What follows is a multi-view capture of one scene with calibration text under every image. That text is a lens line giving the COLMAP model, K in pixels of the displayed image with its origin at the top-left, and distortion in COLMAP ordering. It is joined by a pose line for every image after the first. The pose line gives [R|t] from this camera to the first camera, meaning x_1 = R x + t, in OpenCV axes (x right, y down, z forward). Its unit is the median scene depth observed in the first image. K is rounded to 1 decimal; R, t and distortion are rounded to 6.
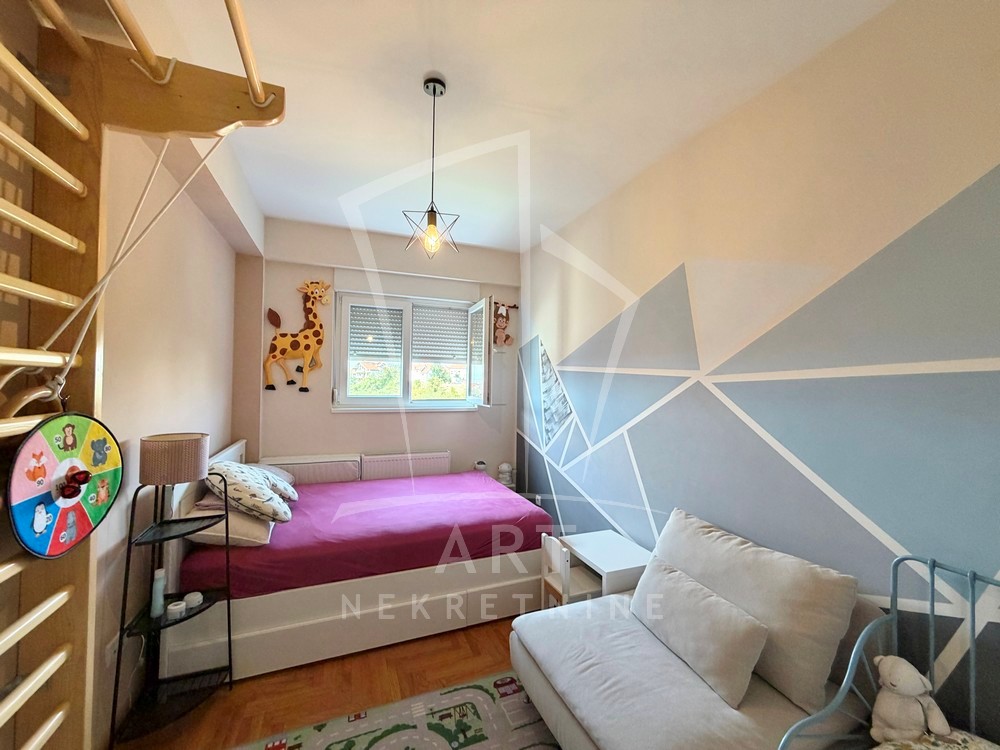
lens RADIAL K [[399.6, 0, 500.3], [0, 399.6, 376.5], [0, 0, 1]] dist [0.000180, 0.000746]
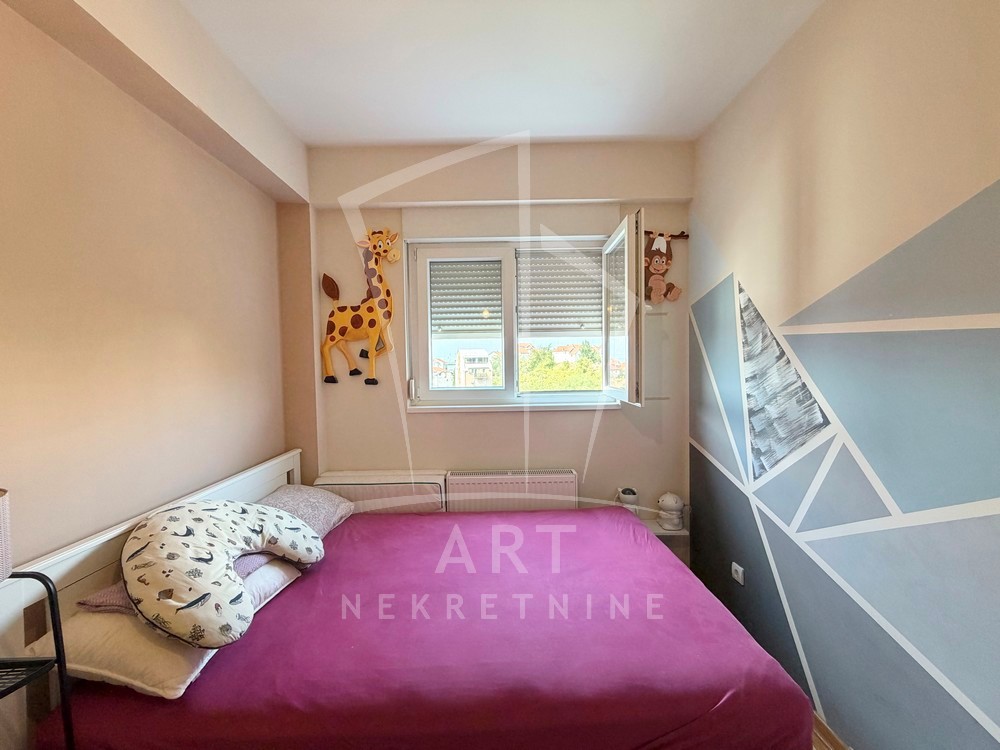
lens RADIAL K [[399.6, 0, 494.6], [0, 399.6, 375.7], [0, 0, 1]] dist [0.000180, 0.000746]
pose [[0.926971, -0.020264, -0.374584, -0.005076], [0.037230, 0.998580, 0.038111, 0.002616], [0.373280, -0.049274, 0.926409, 0.401898]]
